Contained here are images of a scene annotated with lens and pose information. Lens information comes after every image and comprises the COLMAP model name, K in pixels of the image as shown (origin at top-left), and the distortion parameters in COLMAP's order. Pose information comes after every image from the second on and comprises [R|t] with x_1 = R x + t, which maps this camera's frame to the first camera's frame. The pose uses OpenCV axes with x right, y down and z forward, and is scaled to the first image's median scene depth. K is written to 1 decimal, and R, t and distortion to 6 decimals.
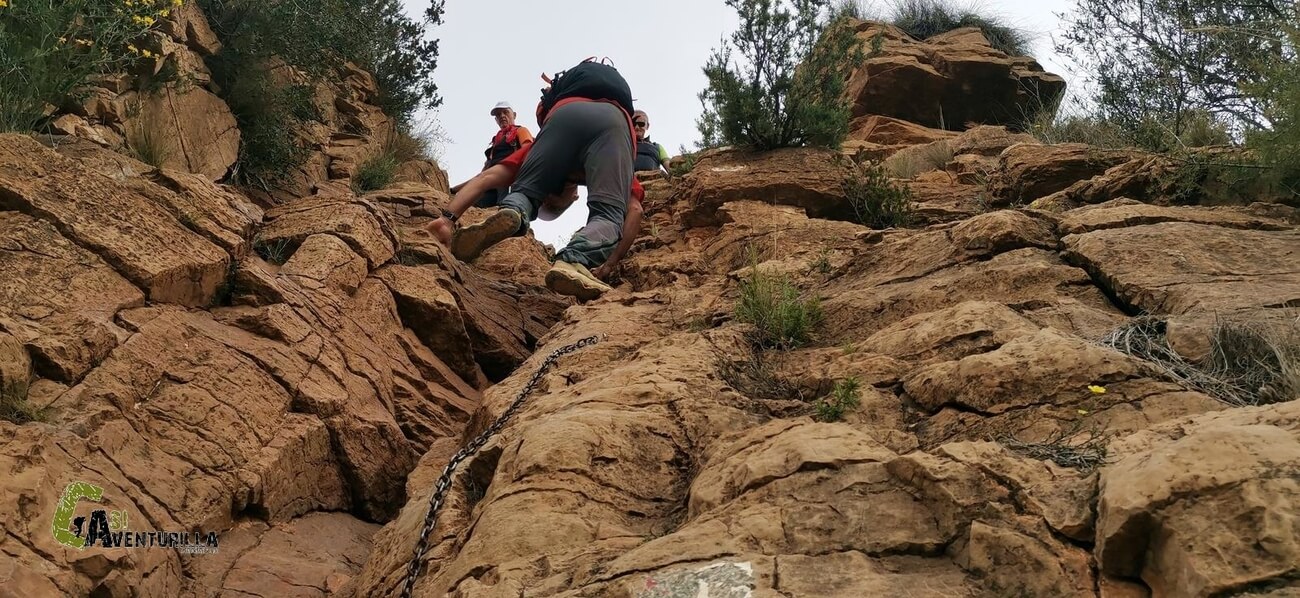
lens RADIAL K [[966.6, 0, 651.7], [0, 966.6, 299.8], [0, 0, 1]] dist [0.056042, -0.000649]
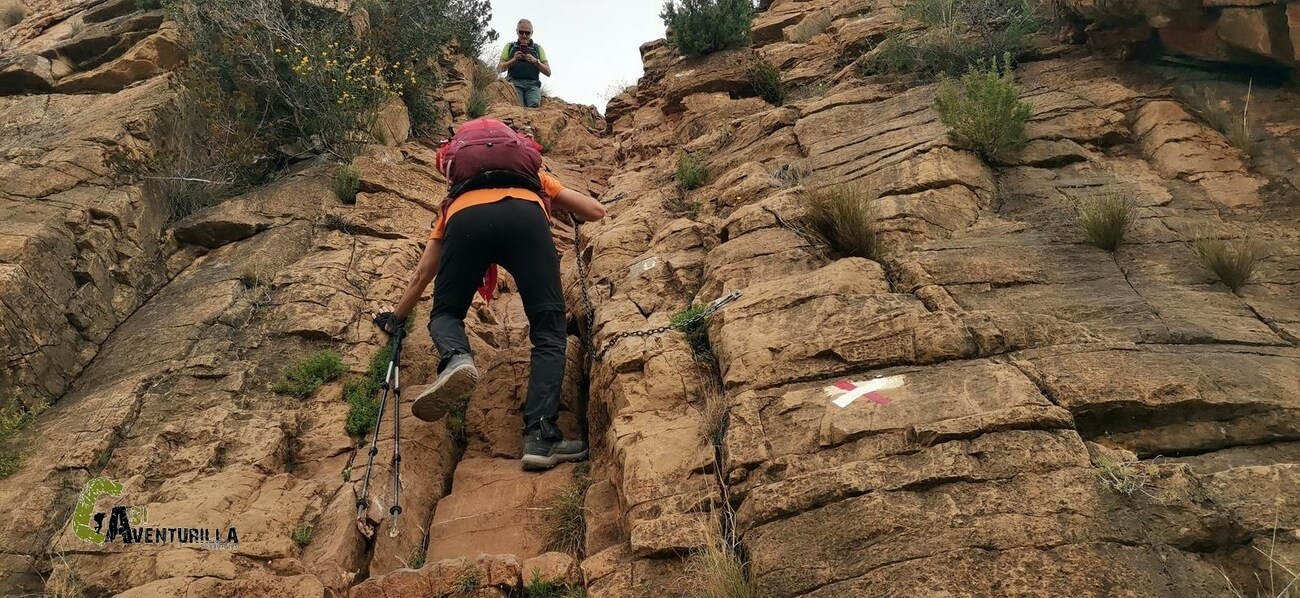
lens RADIAL K [[966.6, 0, 649.9], [0, 966.6, 300.0], [0, 0, 1]] dist [0.056042, -0.000649]
pose [[0.978464, -0.184439, -0.092681, 0.129301], [0.199098, 0.961787, 0.187951, -0.103933], [0.054474, -0.202356, 0.977796, -0.951582]]
